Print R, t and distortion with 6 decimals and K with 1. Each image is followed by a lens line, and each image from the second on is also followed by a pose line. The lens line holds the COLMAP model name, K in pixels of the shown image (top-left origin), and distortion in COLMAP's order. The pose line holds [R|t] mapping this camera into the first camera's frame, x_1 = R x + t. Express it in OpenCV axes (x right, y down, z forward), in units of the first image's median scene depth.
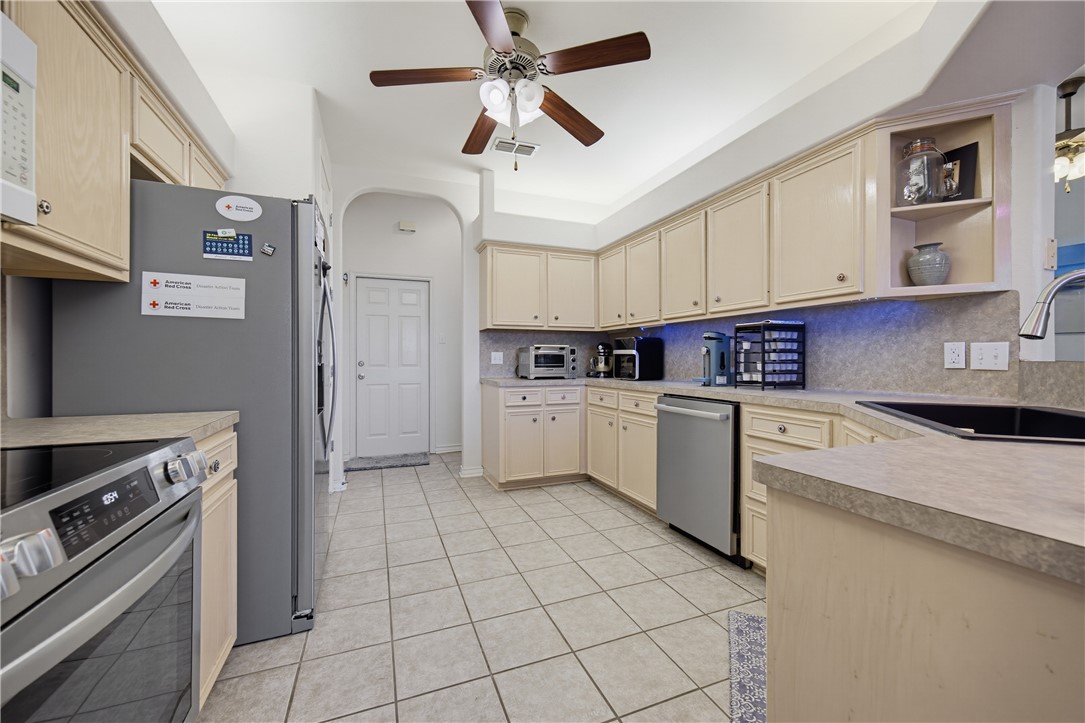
lens RADIAL K [[428.1, 0, 544.6], [0, 428.1, 359.0], [0, 0, 1]] dist [-0.000267, -0.000056]
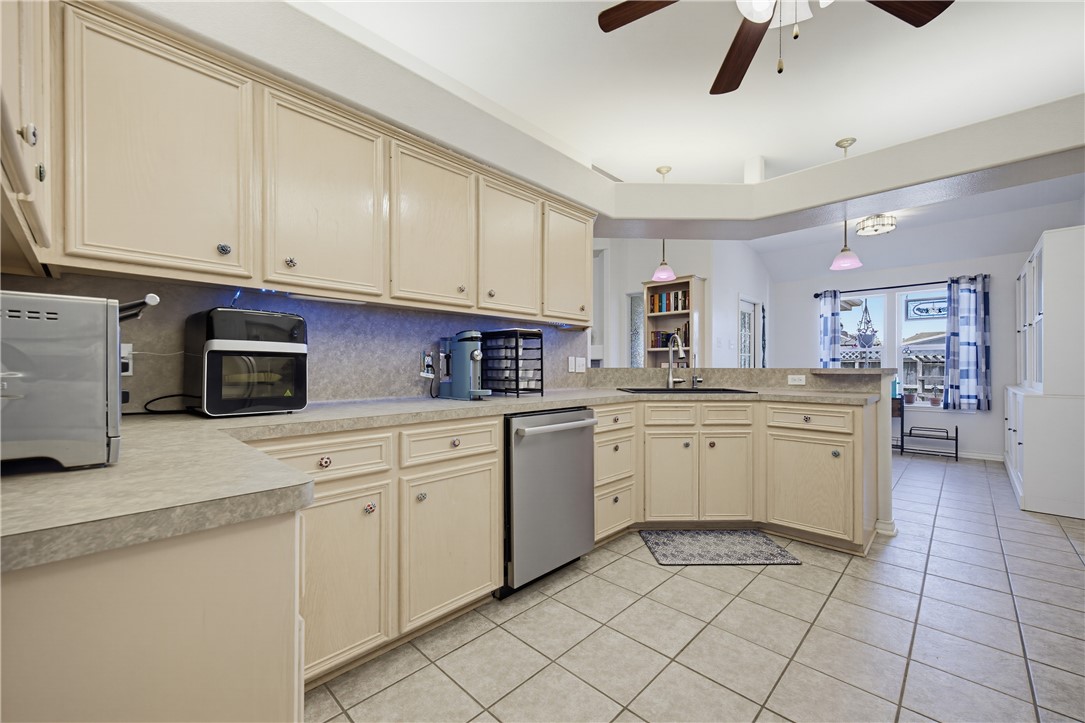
lens RADIAL K [[431.2, 0, 546.1], [0, 431.2, 366.5], [0, 0, 1]] dist [-0.000479, -0.000082]
pose [[-0.414507, 0.003682, 0.910039, -0.415958], [-0.002067, 0.999985, -0.004987, 0.006121], [-0.910044, -0.003948, -0.414494, 1.288924]]
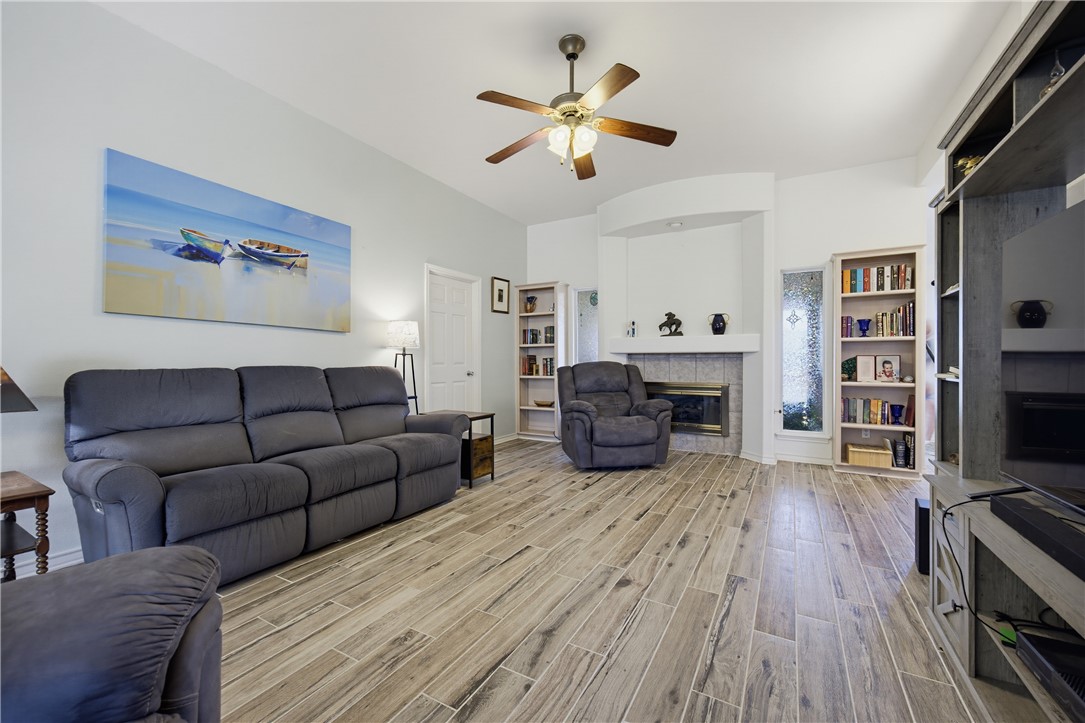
lens RADIAL K [[431.2, 0, 546.1], [0, 431.2, 366.5], [0, 0, 1]] dist [-0.000479, -0.000082]
pose [[-0.625784, -0.008250, 0.779953, 0.686360], [-0.000150, 0.999945, 0.010457, -0.002515], [-0.779996, 0.006427, -0.625751, 1.859644]]
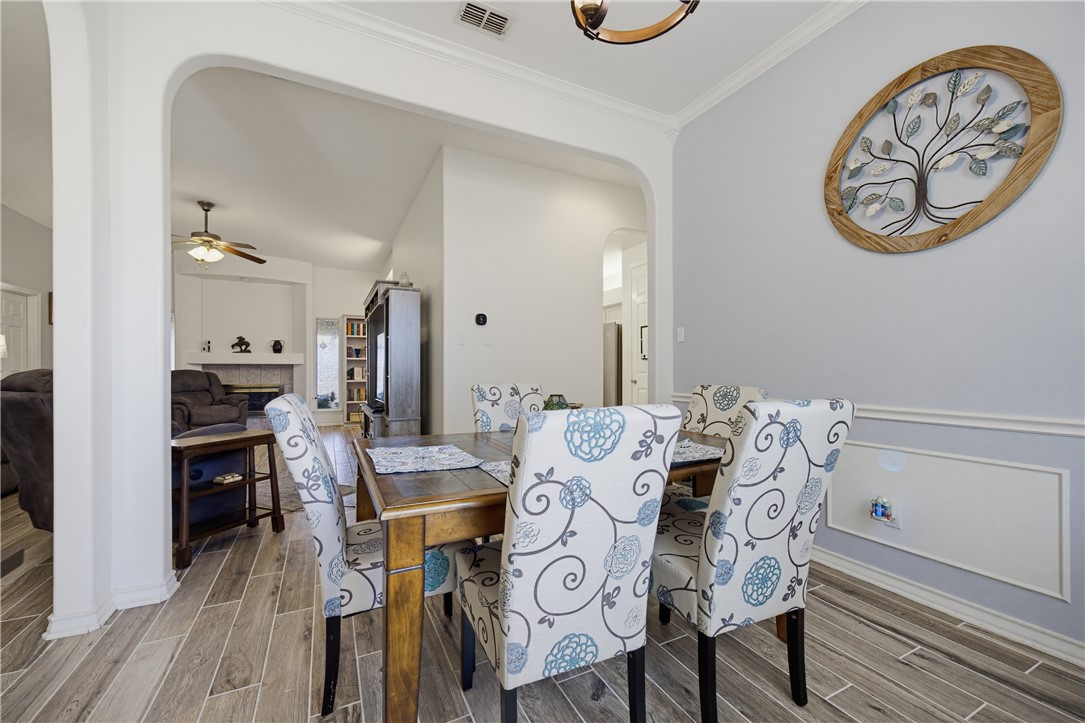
lens RADIAL K [[431.2, 0, 546.1], [0, 431.2, 366.5], [0, 0, 1]] dist [-0.000479, -0.000082]
pose [[-0.996086, 0.003012, -0.088334, 0.076698], [0.004219, 0.999900, -0.013483, 0.018732], [0.088284, -0.013803, -0.996000, 3.267024]]
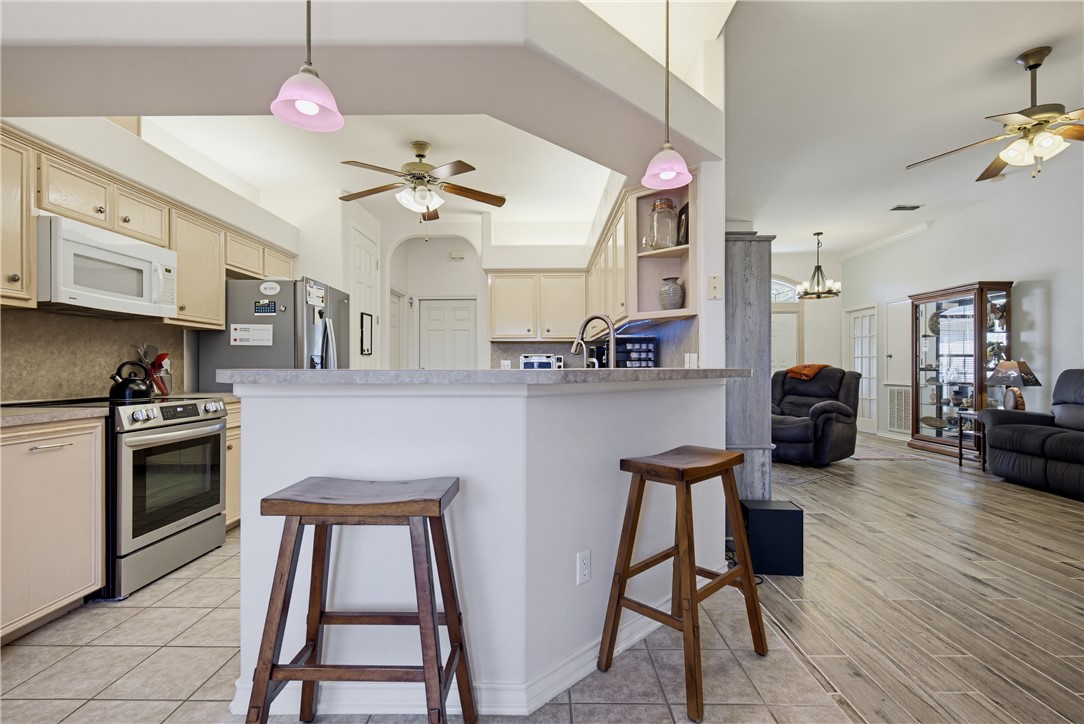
lens RADIAL K [[504.0, 0, 540.6], [0, 504.0, 367.4], [0, 0, 1]] dist [-0.000129, 0.000237]
pose [[0.926918, 0.001448, -0.375261, 0.795309], [0.000018, 0.999992, 0.003903, -0.002319], [0.375264, -0.003625, 0.926911, -0.407287]]
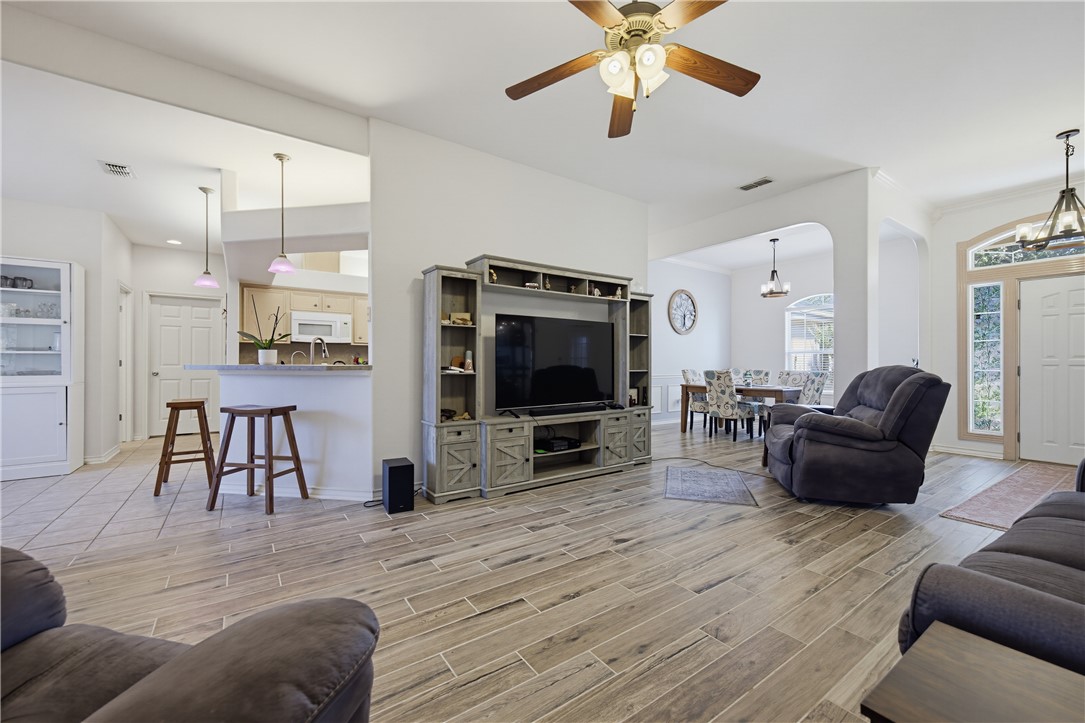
lens RADIAL K [[431.2, 0, 546.1], [0, 431.2, 366.5], [0, 0, 1]] dist [-0.000479, -0.000082]
pose [[0.235170, 0.010377, -0.971899, 2.146640], [0.001451, 0.999938, 0.011028, -0.006080], [0.971953, -0.004004, 0.235141, 0.842578]]
